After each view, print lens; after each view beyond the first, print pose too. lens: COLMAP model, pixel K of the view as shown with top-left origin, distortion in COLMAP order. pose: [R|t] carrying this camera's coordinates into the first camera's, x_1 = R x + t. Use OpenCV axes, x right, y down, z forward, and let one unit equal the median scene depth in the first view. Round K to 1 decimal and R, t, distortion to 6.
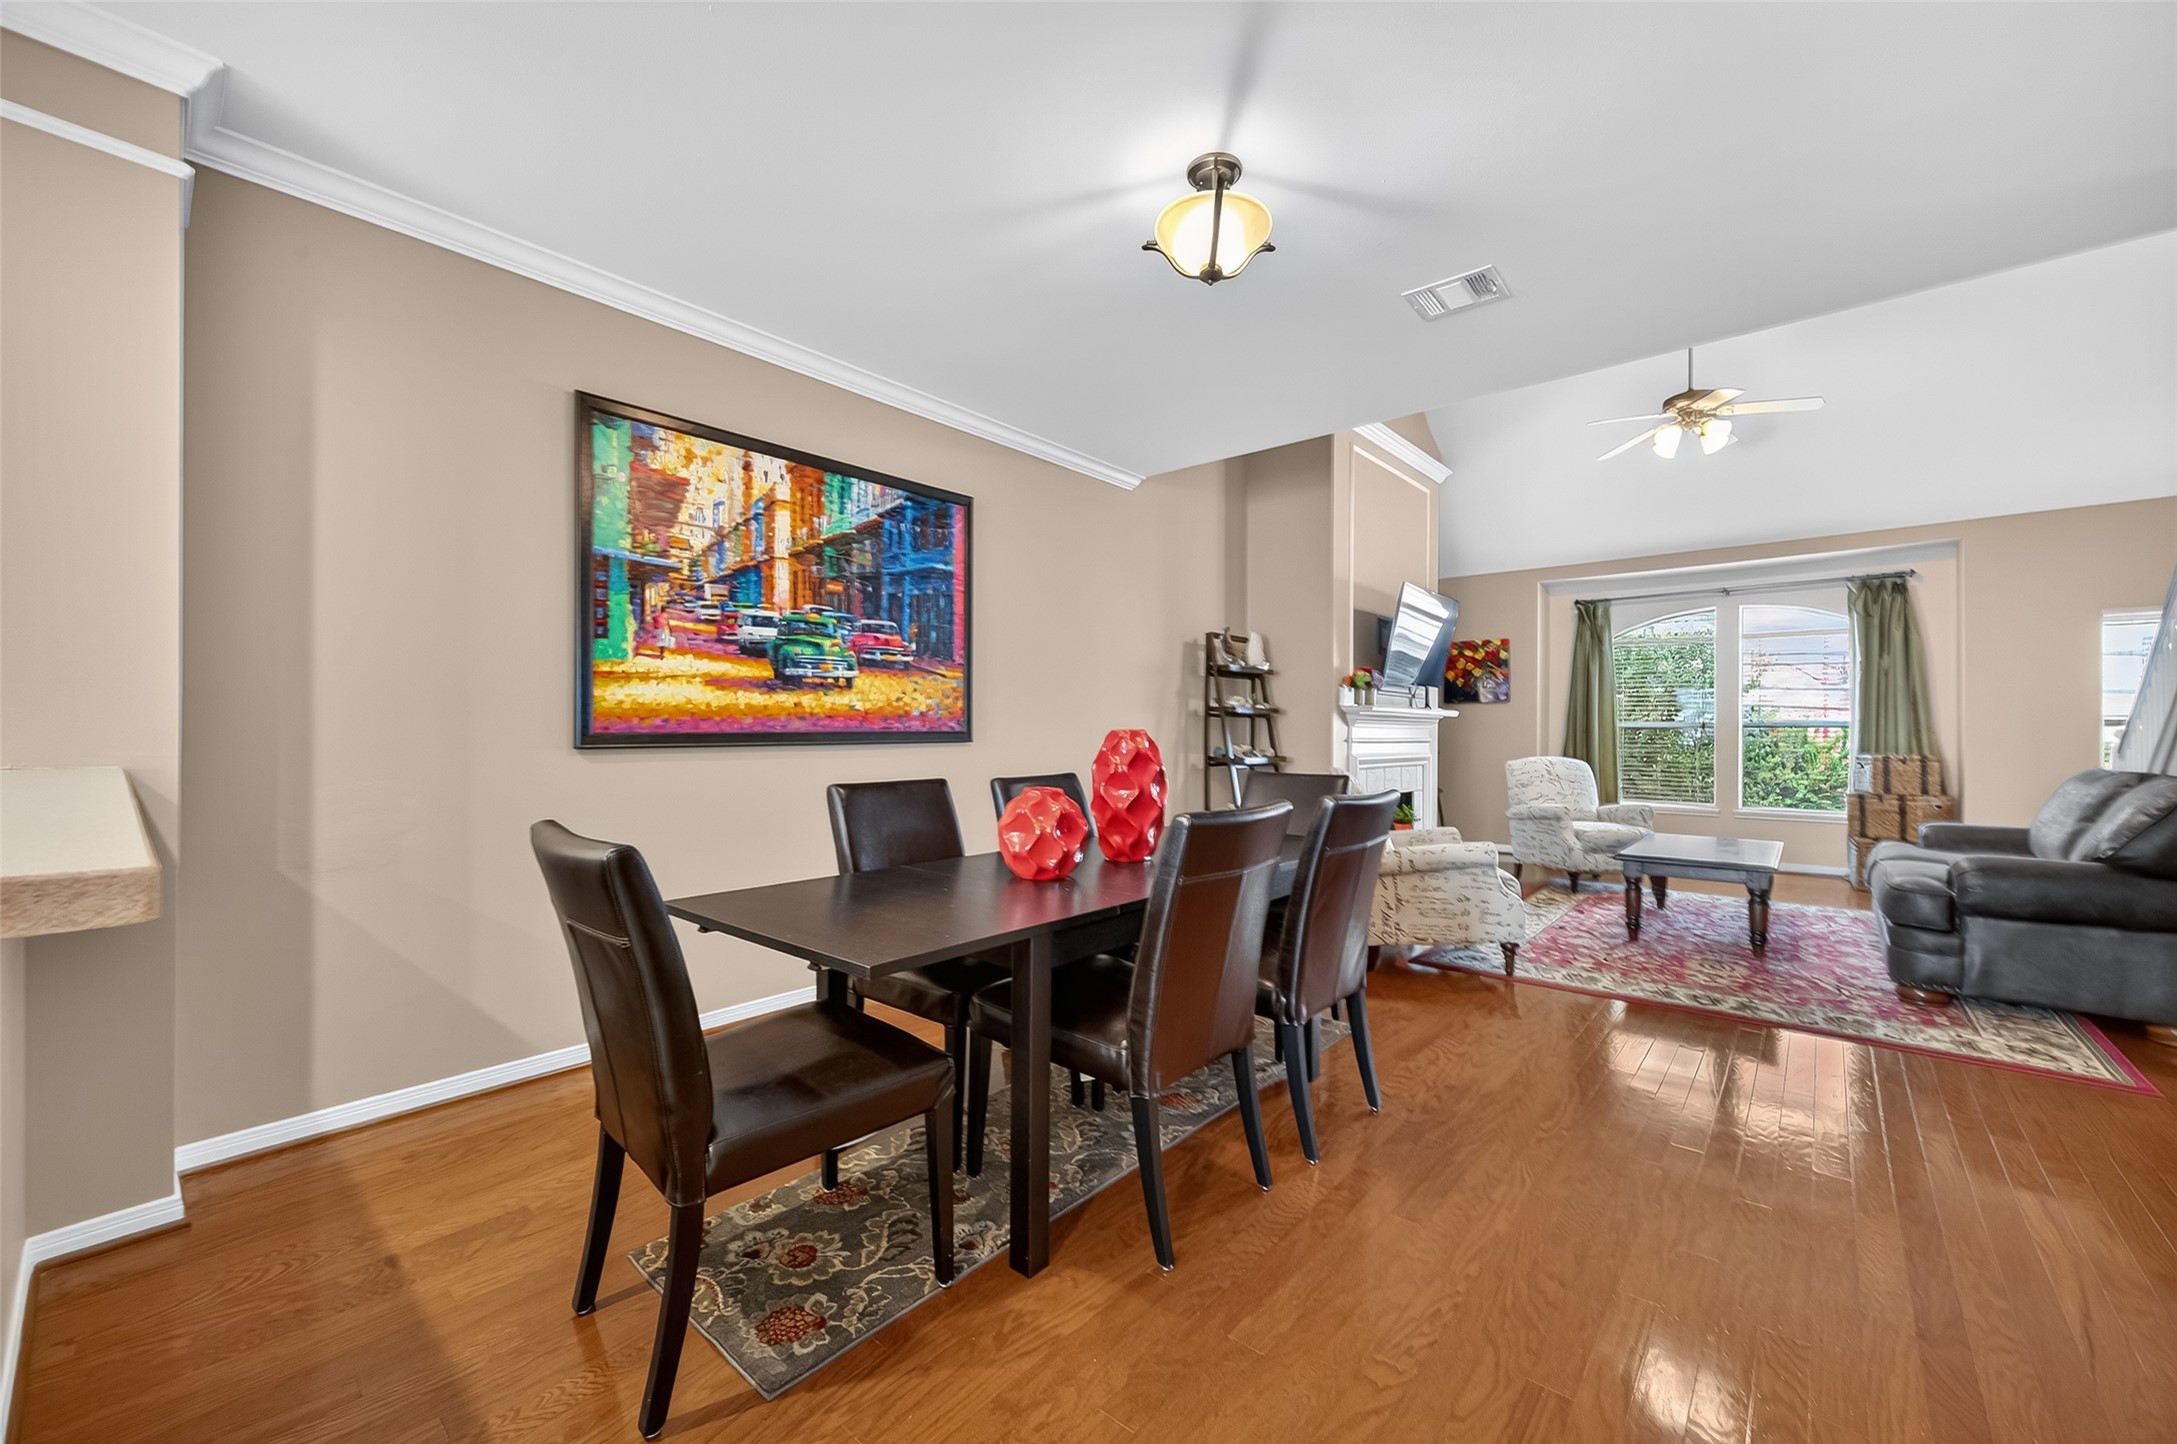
lens RADIAL K [[849.3, 0, 1067.3], [0, 849.3, 733.4], [0, 0, 1]] dist [-0.014417, -0.000377]
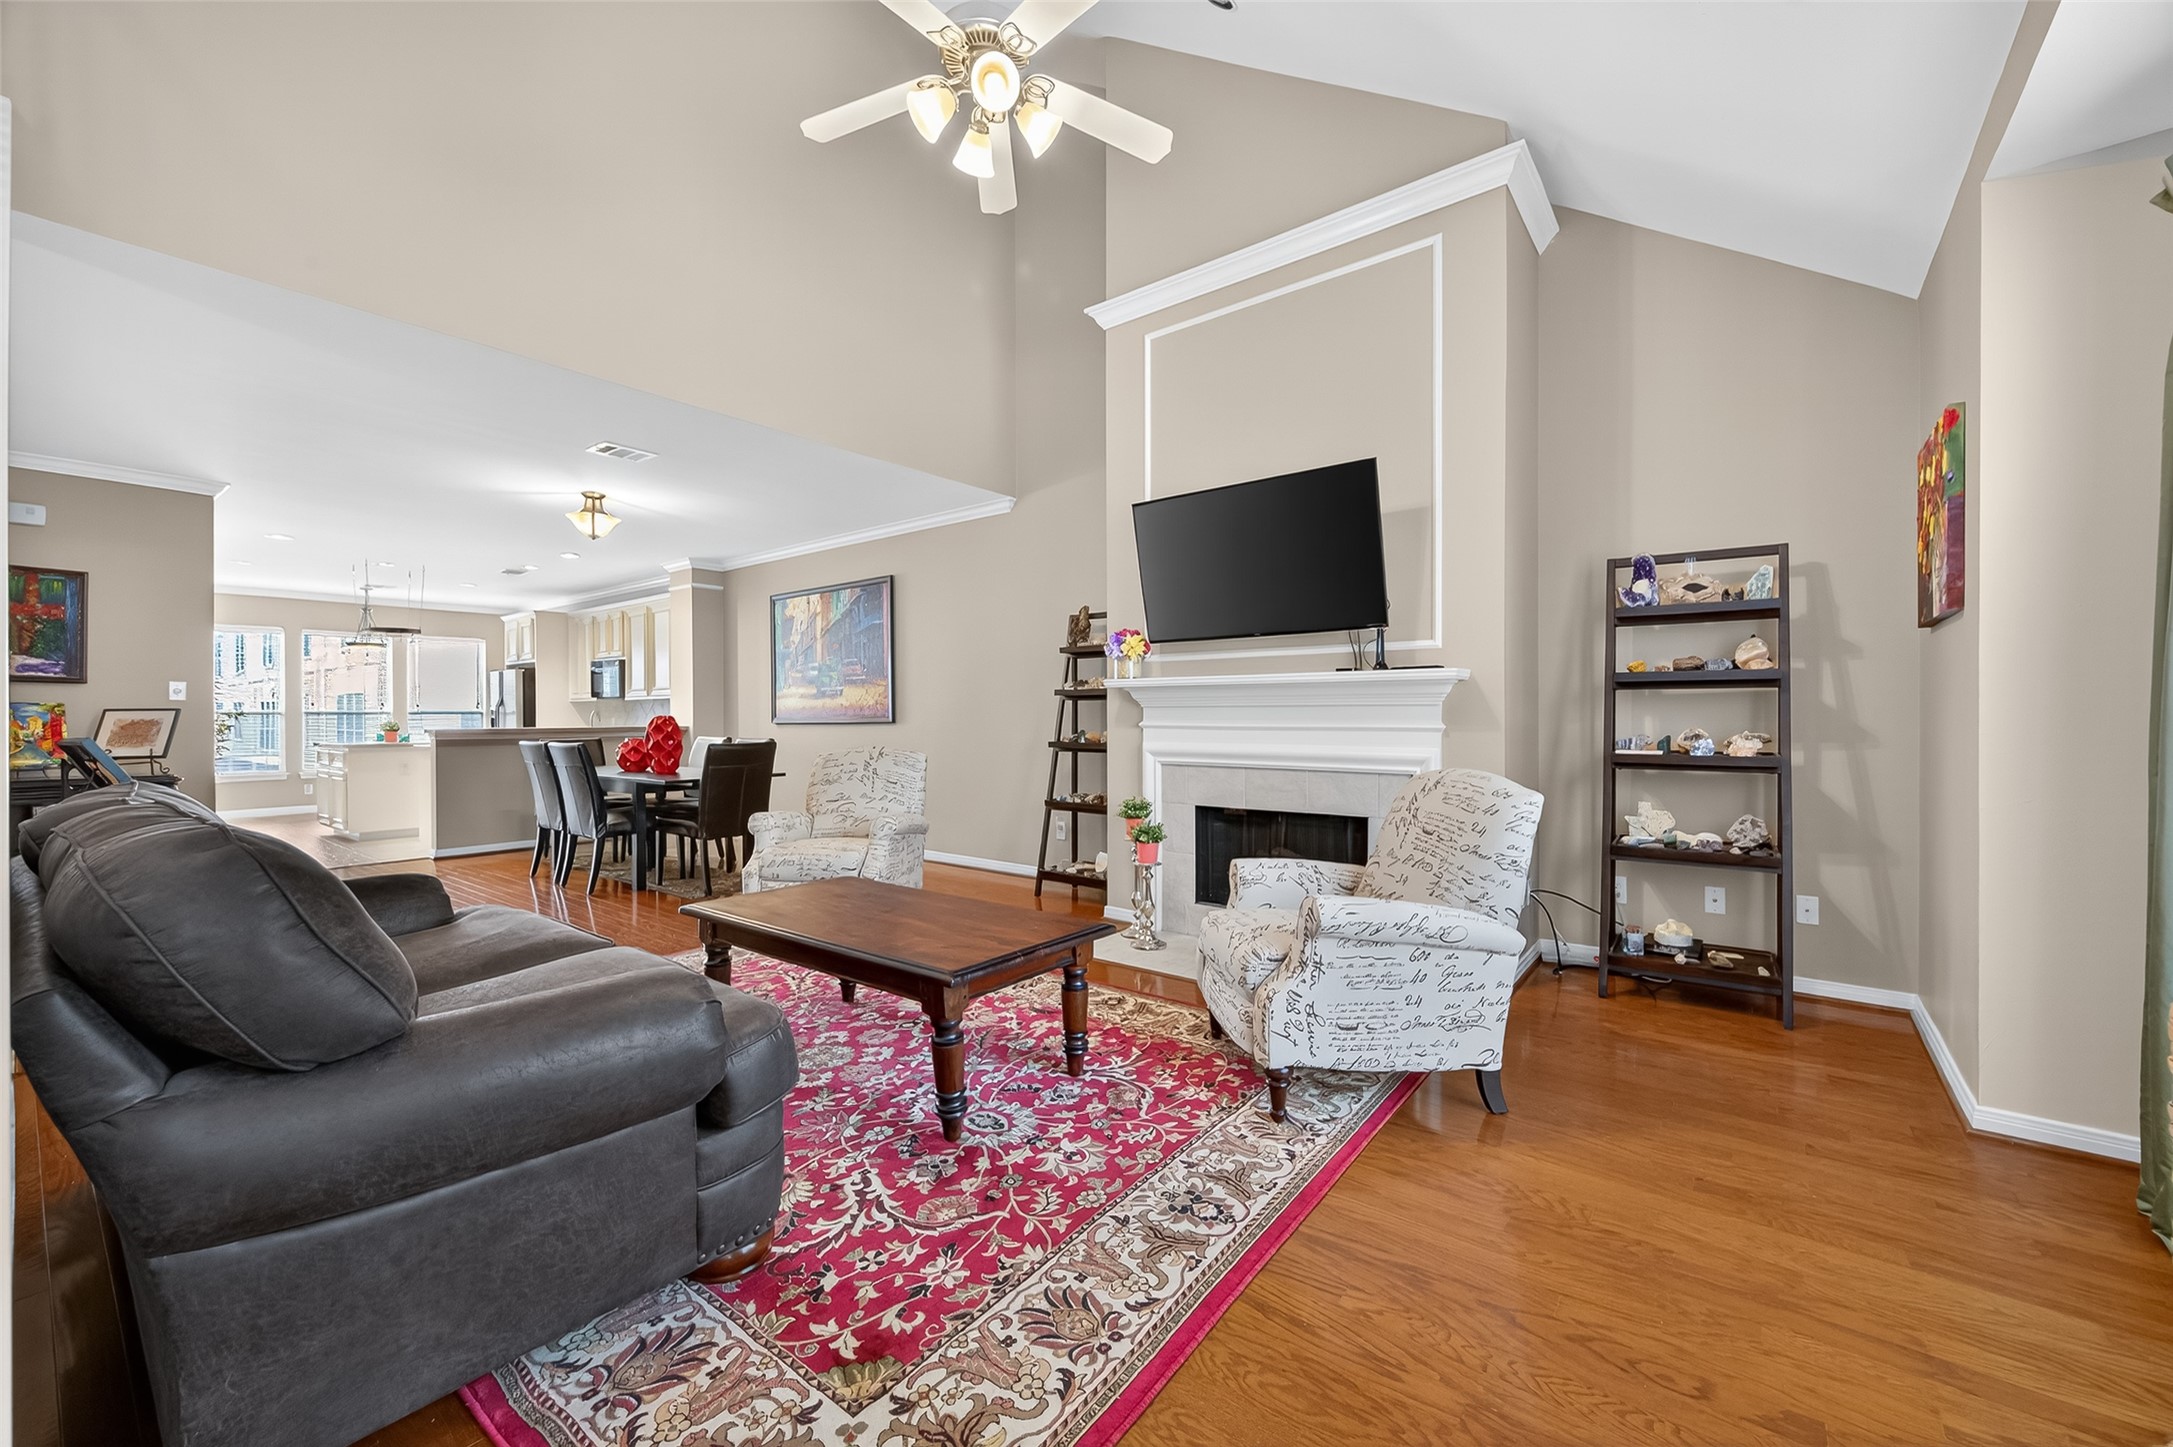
lens RADIAL K [[847.7, 0, 1078.2], [0, 847.7, 720.8], [0, 0, 1]] dist [-0.014417, -0.000377]
pose [[0.063486, 0.002956, -0.997978, 1.927246], [0.003162, 0.999990, 0.003163, 0.003096], [0.997978, -0.003357, 0.063476, 1.547889]]
